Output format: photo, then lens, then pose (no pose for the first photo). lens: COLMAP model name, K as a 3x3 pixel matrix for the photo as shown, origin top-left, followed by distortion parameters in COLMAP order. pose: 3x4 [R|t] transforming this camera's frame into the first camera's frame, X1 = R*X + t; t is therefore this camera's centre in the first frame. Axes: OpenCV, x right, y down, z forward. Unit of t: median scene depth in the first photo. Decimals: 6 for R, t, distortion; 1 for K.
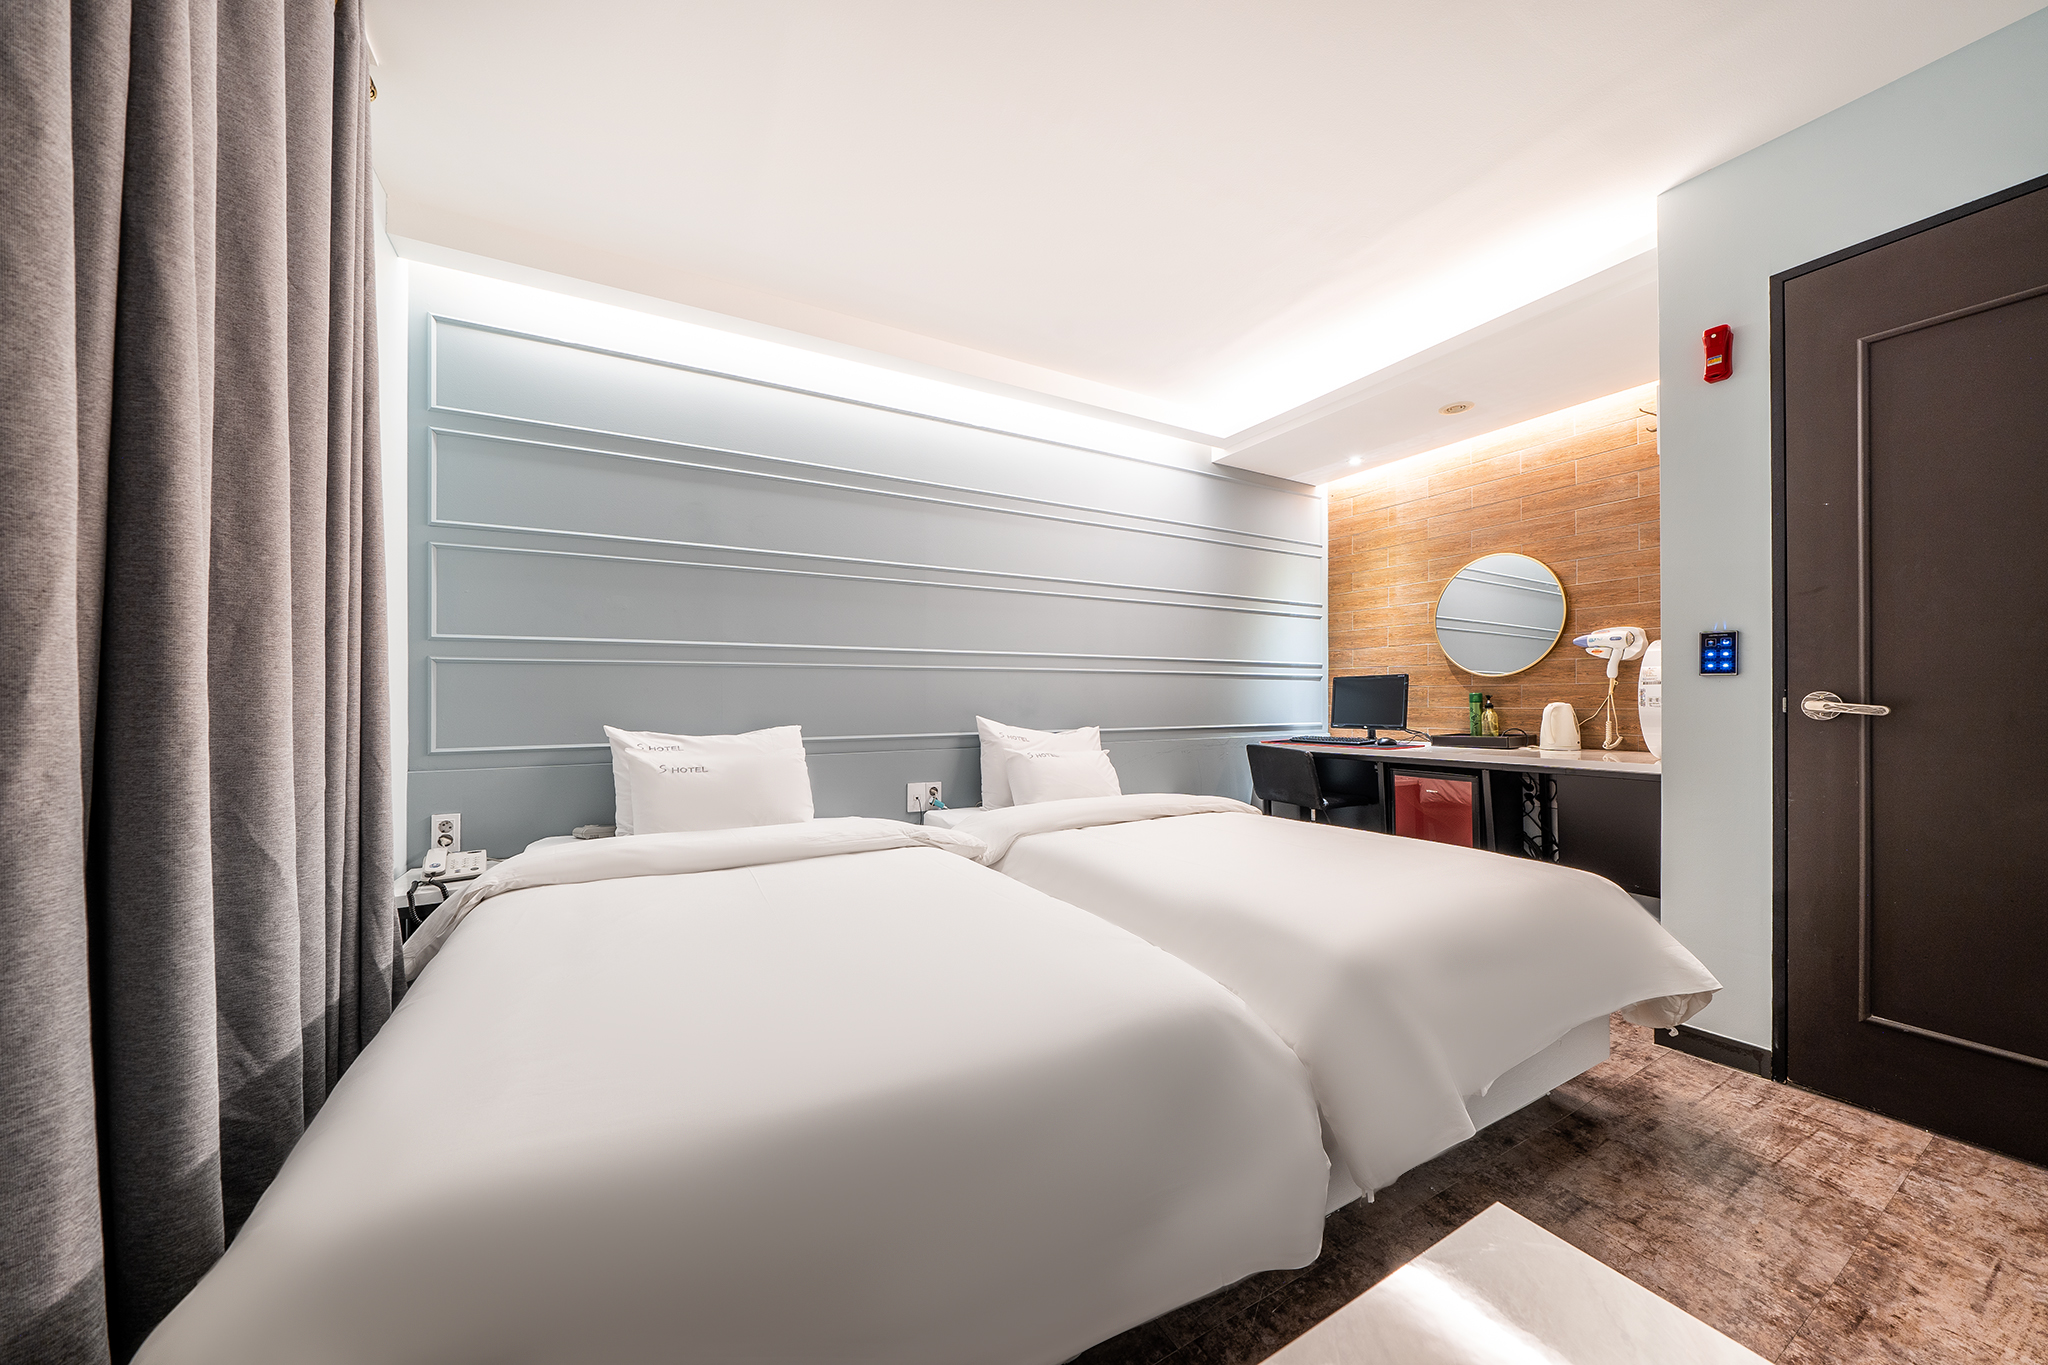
lens RADIAL K [[698.3, 0, 1021.7], [0, 698.3, 691.7], [0, 0, 1]] dist [-0.000926, -0.000072]
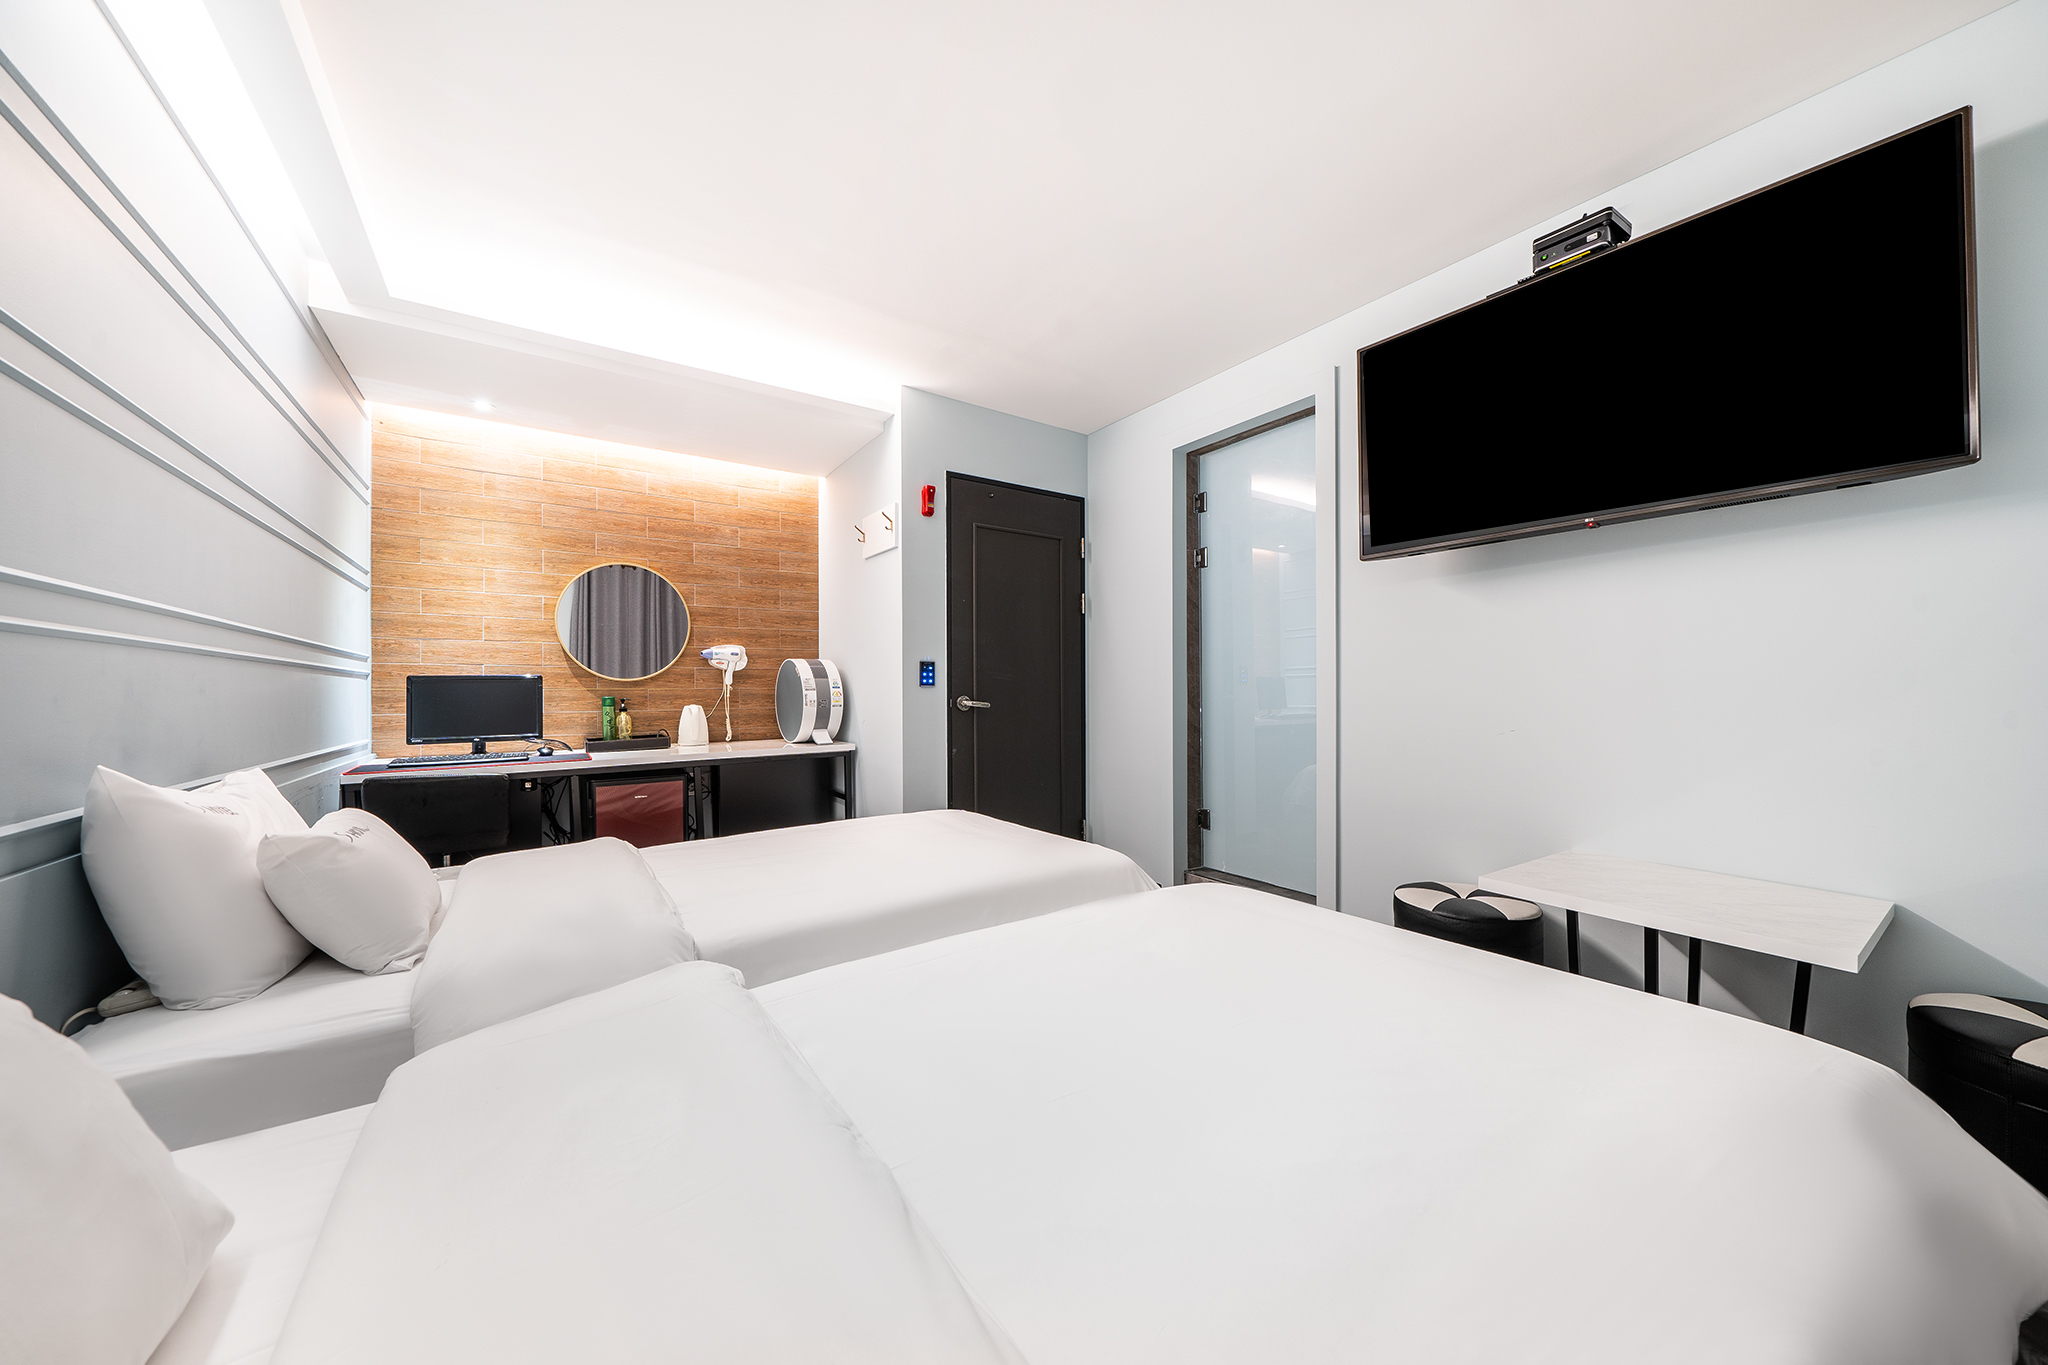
lens RADIAL K [[698.3, 0, 1027.2], [0, 698.3, 692.1], [0, 0, 1]] dist [-0.000926, -0.000072]
pose [[-0.091486, 0.002253, 0.995804, -0.403806], [-0.001637, 0.999996, -0.002413, -0.003352], [-0.995805, -0.001851, -0.091482, 0.495555]]
